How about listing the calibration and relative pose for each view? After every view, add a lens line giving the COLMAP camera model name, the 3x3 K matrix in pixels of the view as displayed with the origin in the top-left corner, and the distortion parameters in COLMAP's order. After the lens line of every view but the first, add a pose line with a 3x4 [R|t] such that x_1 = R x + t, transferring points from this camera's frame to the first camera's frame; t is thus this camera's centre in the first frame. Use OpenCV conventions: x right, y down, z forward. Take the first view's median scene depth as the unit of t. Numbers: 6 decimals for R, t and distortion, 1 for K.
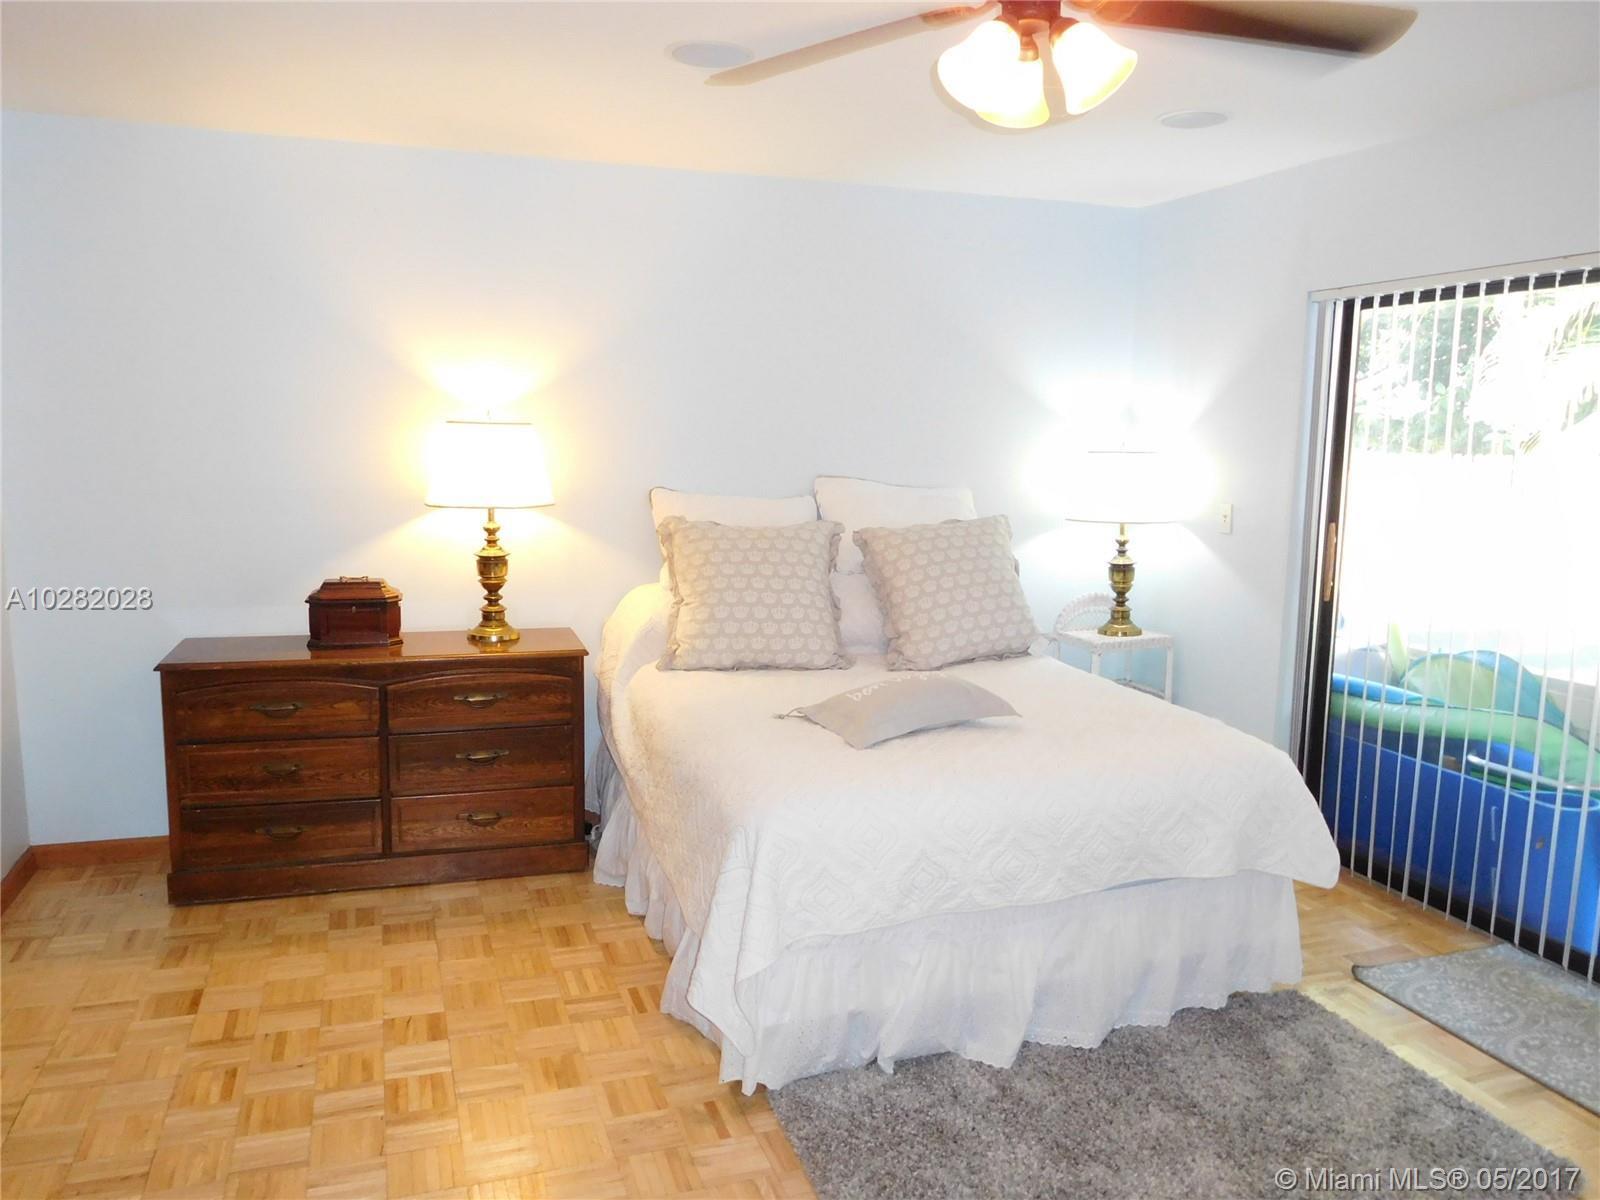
lens RADIAL K [[1205.5, 0, 800.0], [0, 1205.5, 600.0], [0, 0, 1]] dist [-0.001953, 0.001614]
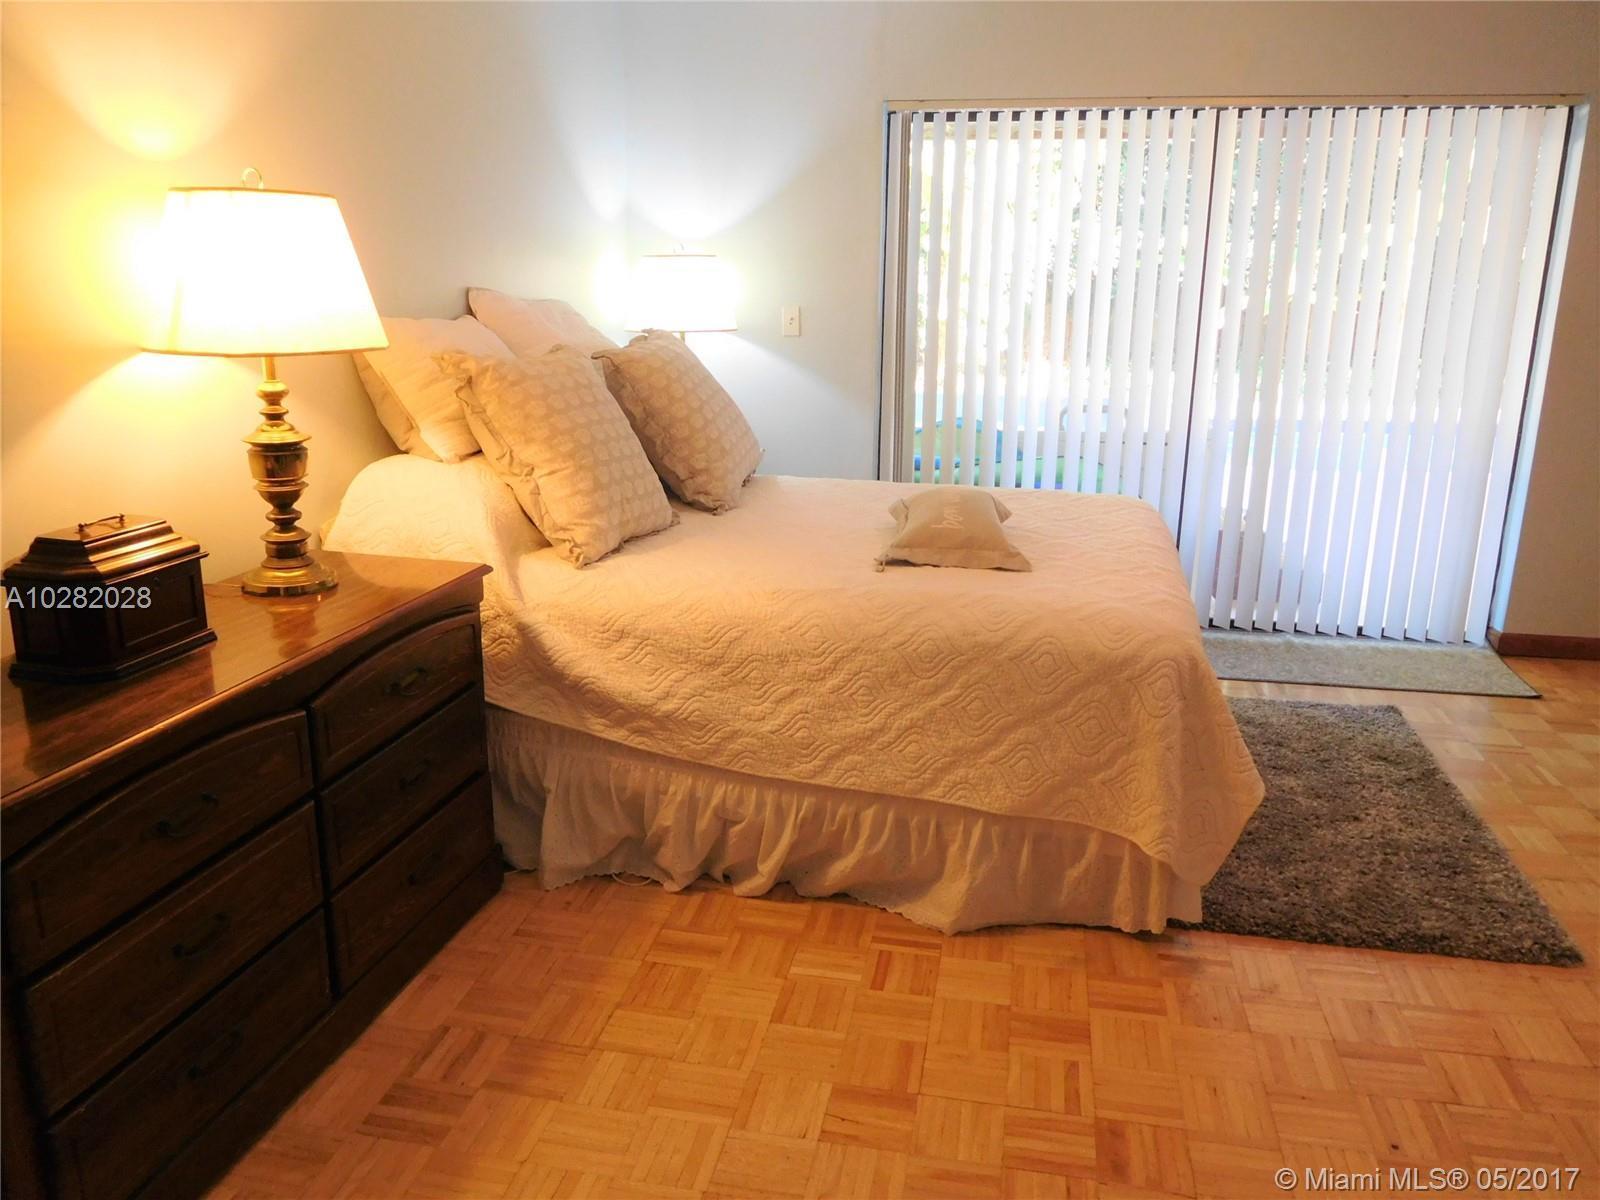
lens RADIAL K [[1205.5, 0, 800.0], [0, 1205.5, 600.0], [0, 0, 1]] dist [-0.001953, 0.001614]
pose [[0.502995, -0.237739, 0.830949, -0.630767], [0.125201, 0.971326, 0.202115, -0.049333], [-0.855173, 0.002373, 0.518337, 0.518925]]
